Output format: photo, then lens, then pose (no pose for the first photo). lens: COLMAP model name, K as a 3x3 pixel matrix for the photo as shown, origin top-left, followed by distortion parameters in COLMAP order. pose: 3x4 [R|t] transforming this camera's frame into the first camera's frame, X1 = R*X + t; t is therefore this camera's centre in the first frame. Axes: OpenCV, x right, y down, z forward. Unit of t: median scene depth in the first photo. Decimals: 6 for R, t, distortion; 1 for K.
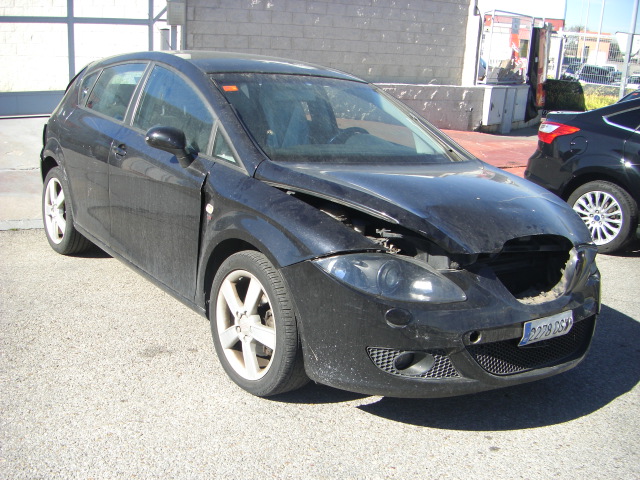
lens RADIAL K [[731.6, 0, 287.2], [0, 731.6, 286.2], [0, 0, 1]] dist [-0.171467, 0.026760]
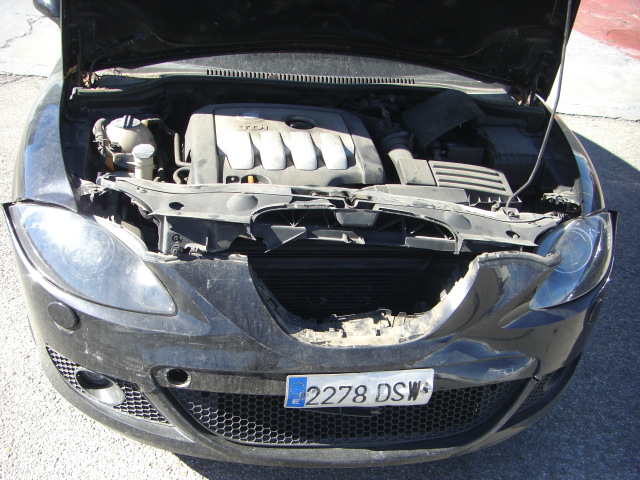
lens RADIAL K [[731.6, 0, 287.2], [0, 731.6, 286.2], [0, 0, 1]] dist [-0.171467, 0.026760]
pose [[0.878409, 0.230328, -0.418743, 0.511578], [-0.140885, 0.962062, 0.233642, -0.139979], [0.456671, -0.146239, 0.877534, 0.461079]]
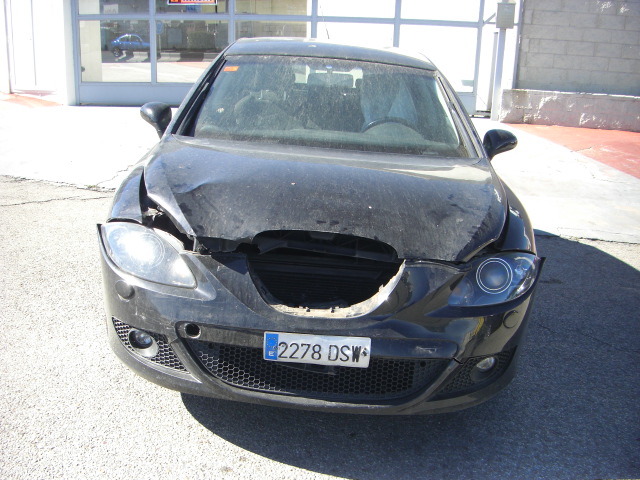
lens RADIAL K [[731.6, 0, 287.2], [0, 731.6, 286.2], [0, 0, 1]] dist [-0.171467, 0.026760]
pose [[0.785264, 0.173447, -0.594371, 0.774013], [-0.185216, 0.981808, 0.041806, -0.037095], [0.590809, 0.077258, 0.803104, 0.307153]]
